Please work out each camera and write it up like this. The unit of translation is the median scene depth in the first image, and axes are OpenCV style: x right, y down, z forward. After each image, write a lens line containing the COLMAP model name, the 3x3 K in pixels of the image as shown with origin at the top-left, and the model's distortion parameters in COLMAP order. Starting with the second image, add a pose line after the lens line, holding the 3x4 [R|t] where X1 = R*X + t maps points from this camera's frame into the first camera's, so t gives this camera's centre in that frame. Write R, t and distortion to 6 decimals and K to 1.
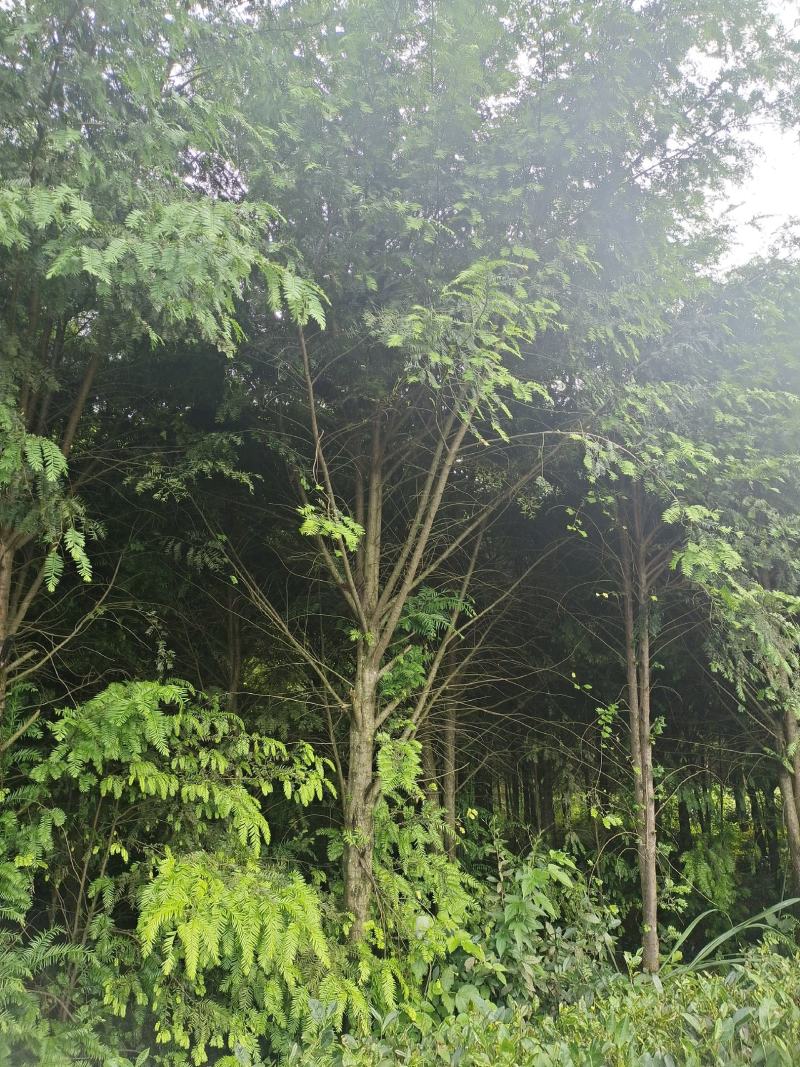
lens RADIAL K [[852.5, 0, 400.0], [0, 852.5, 533.5], [0, 0, 1]] dist [0.133239, -0.117096]
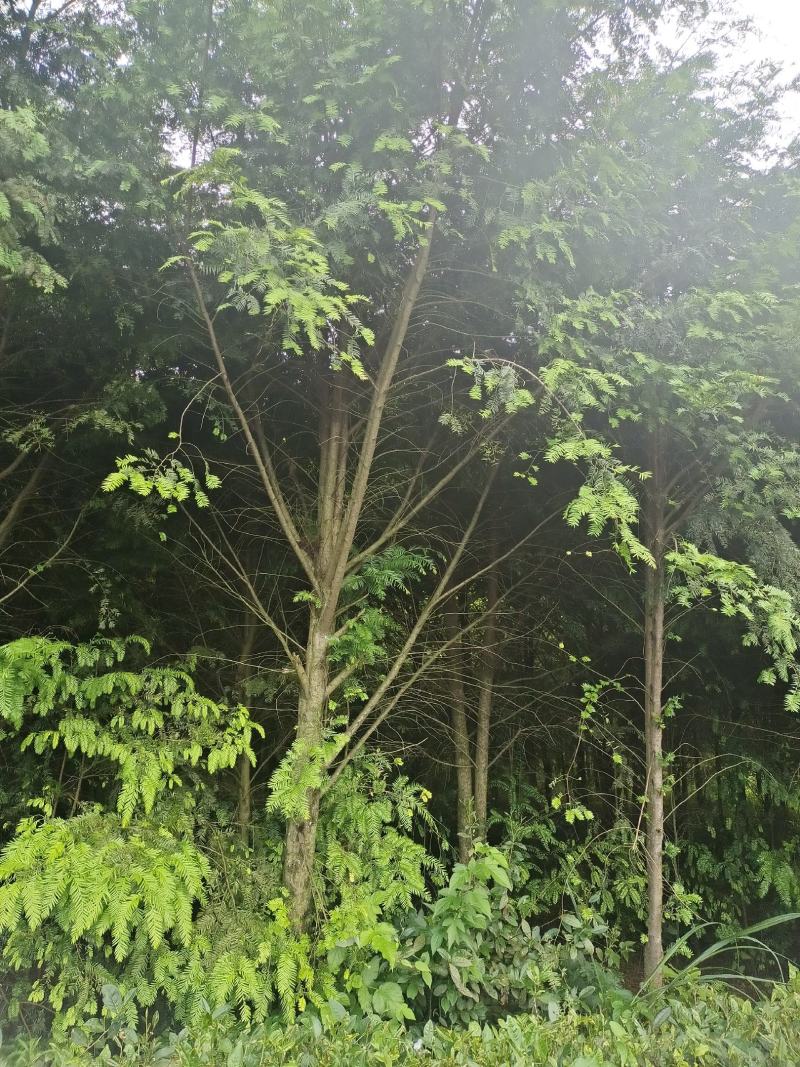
lens RADIAL K [[852.5, 0, 400.0], [0, 852.5, 533.5], [0, 0, 1]] dist [0.133239, -0.117096]
pose [[0.965346, -0.004862, -0.260928, 0.292304], [0.016081, 0.999035, 0.040879, 0.014232], [0.260477, -0.043658, 0.964492, 0.131934]]
